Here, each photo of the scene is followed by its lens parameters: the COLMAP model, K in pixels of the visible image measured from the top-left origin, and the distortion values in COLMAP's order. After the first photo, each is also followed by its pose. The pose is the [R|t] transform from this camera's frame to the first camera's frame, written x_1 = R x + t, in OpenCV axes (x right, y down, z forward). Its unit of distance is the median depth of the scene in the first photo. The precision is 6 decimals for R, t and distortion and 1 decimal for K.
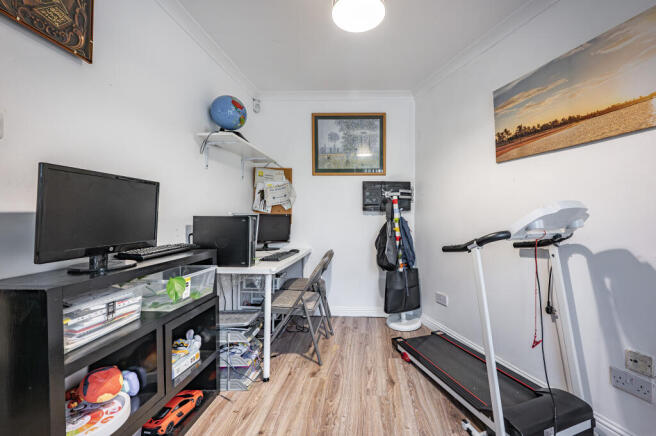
lens RADIAL K [[265.0, 0, 284.8], [0, 265.0, 222.3], [0, 0, 1]] dist [-0.000278, 0.000140]
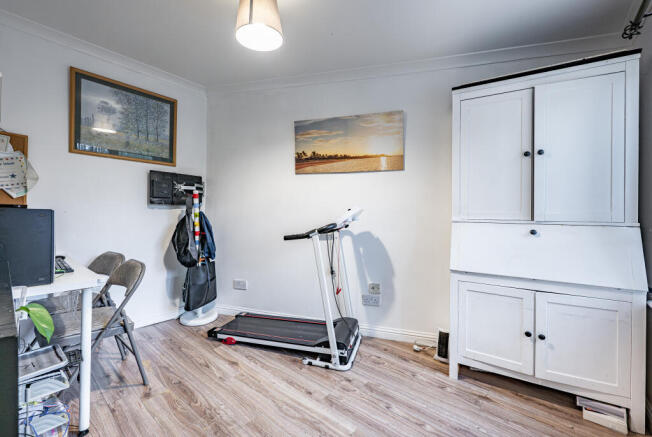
lens RADIAL K [[264.3, 0, 326.0], [0, 264.3, 218.5], [0, 0, 1]] dist [-0.000128, -0.000029]
pose [[0.628539, -0.005601, 0.777758, -0.127878], [0.000908, 0.999979, 0.006468, -0.001379], [-0.777777, -0.003359, 0.628531, 0.012602]]
